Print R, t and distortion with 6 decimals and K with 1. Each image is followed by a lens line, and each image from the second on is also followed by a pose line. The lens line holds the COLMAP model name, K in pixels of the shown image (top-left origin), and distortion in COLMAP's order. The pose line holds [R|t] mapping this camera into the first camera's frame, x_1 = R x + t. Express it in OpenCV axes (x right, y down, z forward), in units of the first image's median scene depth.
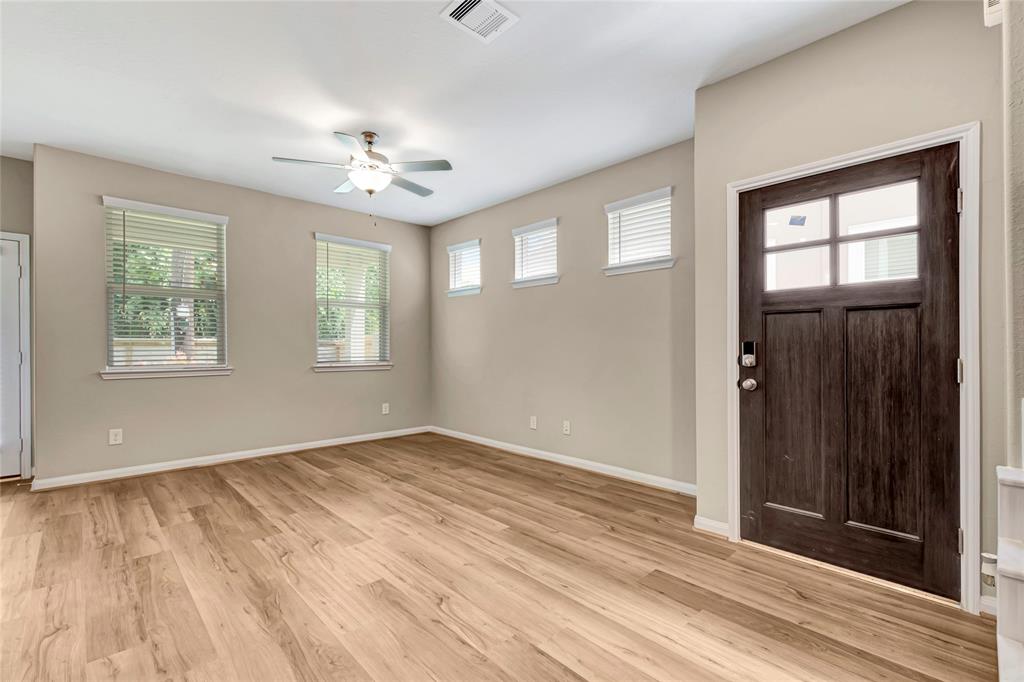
lens RADIAL K [[452.9, 0, 512.0], [0, 452.9, 349.9], [0, 0, 1]] dist [0.002906, -0.001920]
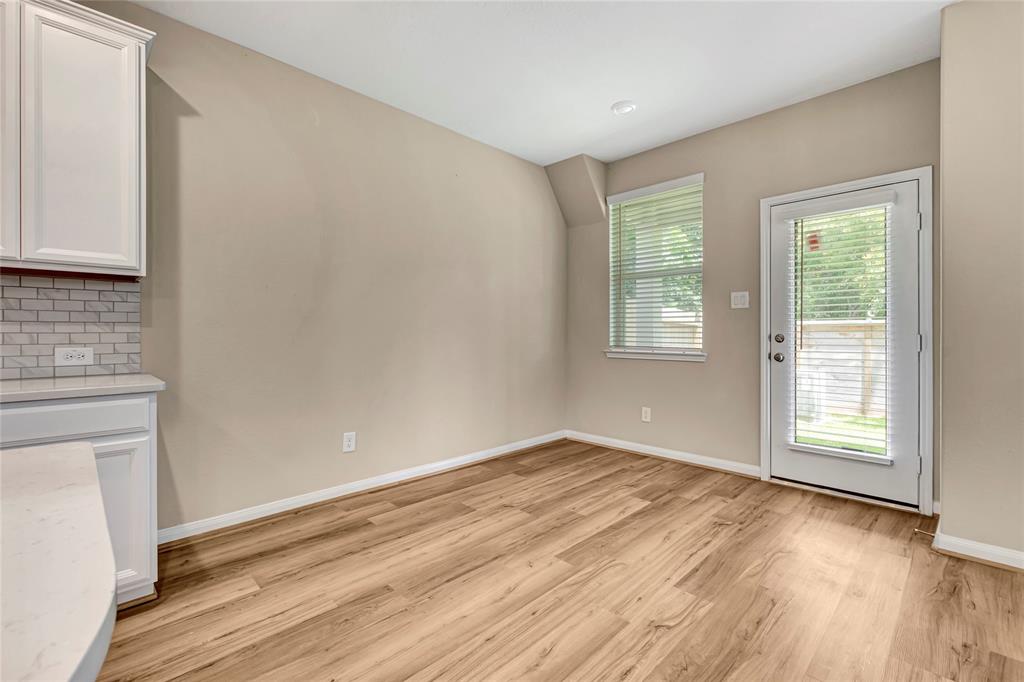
lens RADIAL K [[447.9, 0, 510.4], [0, 447.9, 331.8], [0, 0, 1]] dist [0.000717, 0.000097]
pose [[0.011755, -0.000098, -0.999931, -0.498304], [-0.007000, 0.999975, -0.000181, 0.007560], [0.999906, 0.007002, 0.011754, 0.447678]]
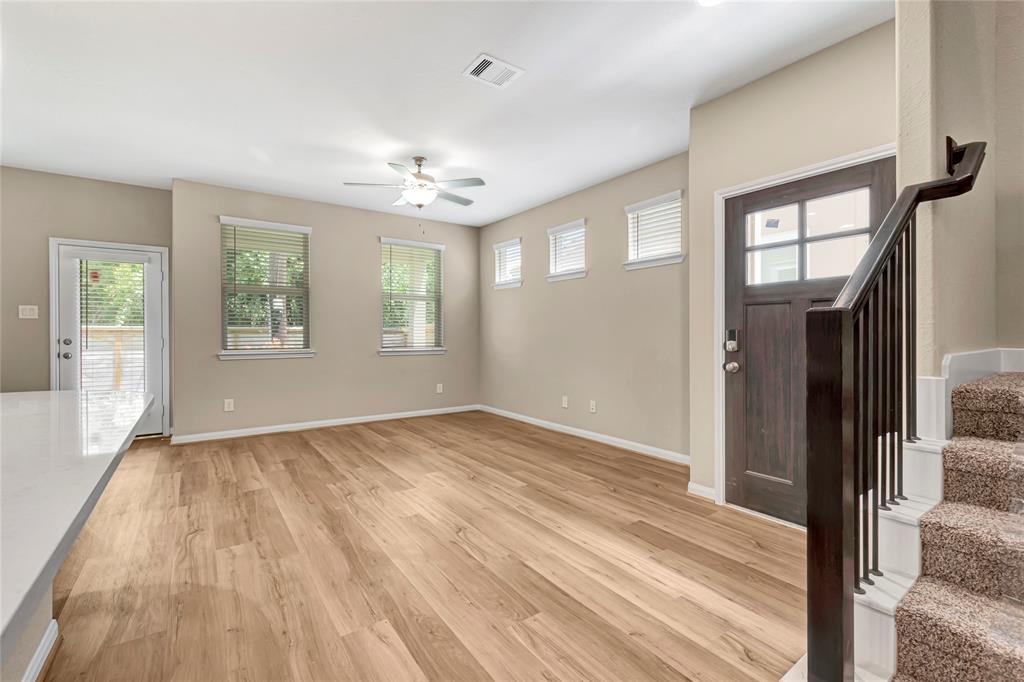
lens RADIAL K [[443.1, 0, 514.8], [0, 443.1, 338.0], [0, 0, 1]] dist [-0.001196, -0.000342]
pose [[0.990576, 0.001523, -0.136956, 0.114431], [-0.001421, 0.999999, 0.000839, 0.002550], [0.136957, -0.000636, 0.990577, -0.153528]]
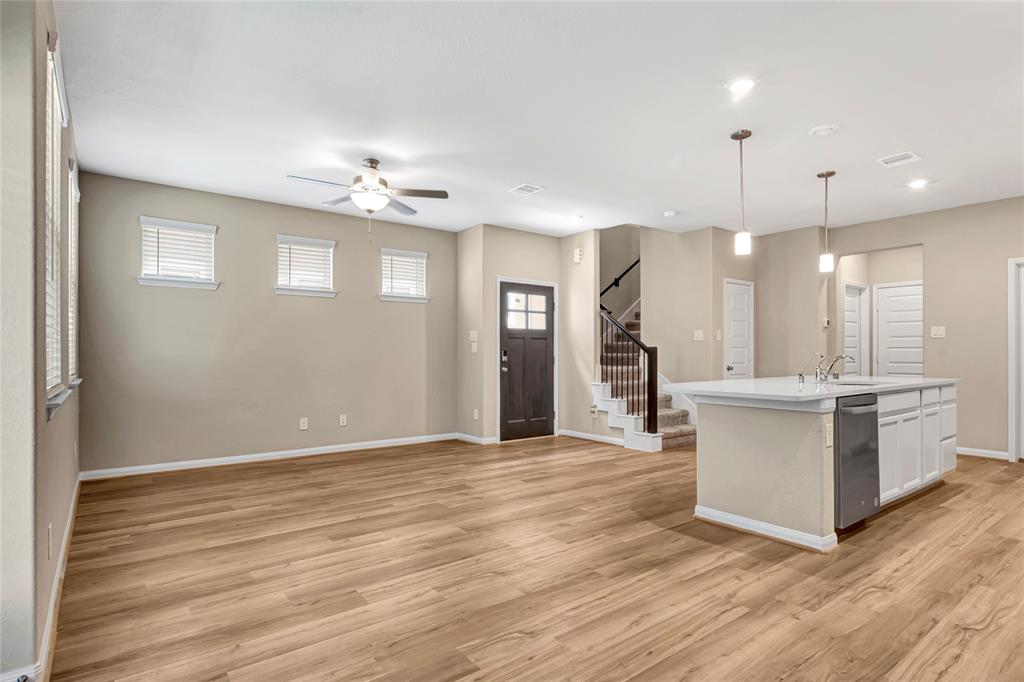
lens RADIAL K [[529.7, 0, 511.5], [0, 529.7, 353.0], [0, 0, 1]] dist [0.001598, 0.000070]
pose [[0.109643, 0.001567, 0.993970, -1.746355], [0.007315, 0.999970, -0.002383, 0.001273], [-0.993944, 0.007532, 0.109628, 0.583094]]
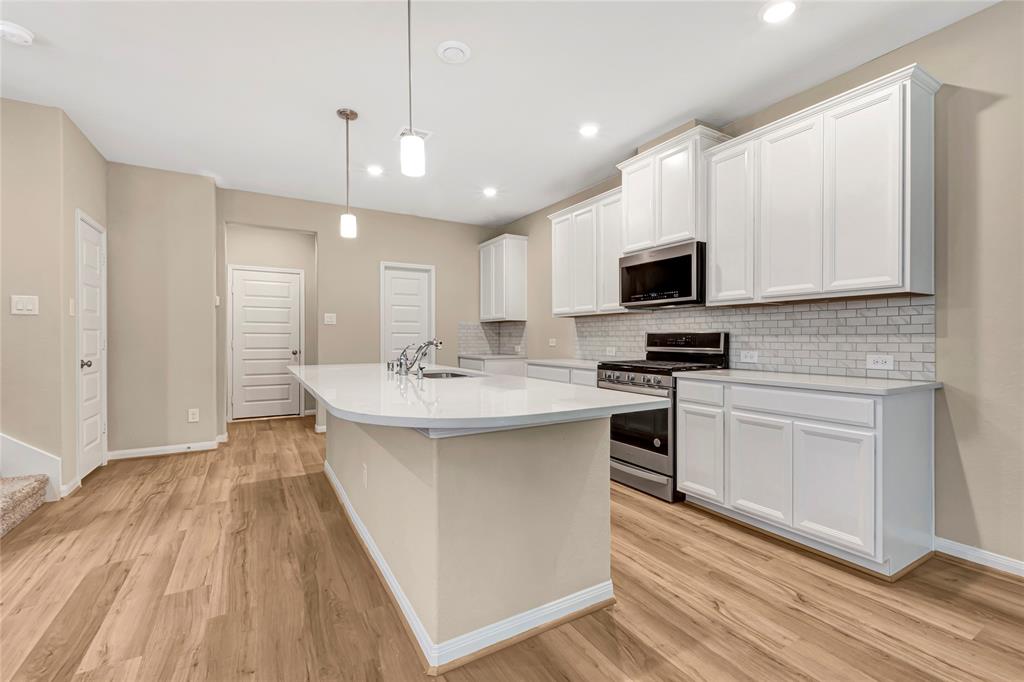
lens RADIAL K [[443.1, 0, 514.8], [0, 443.1, 338.0], [0, 0, 1]] dist [-0.001196, -0.000342]
pose [[-0.974009, 0.001496, 0.226504, -0.714238], [0.002984, 0.999976, 0.006227, -0.002774], [-0.226490, 0.006741, -0.973990, 0.759802]]
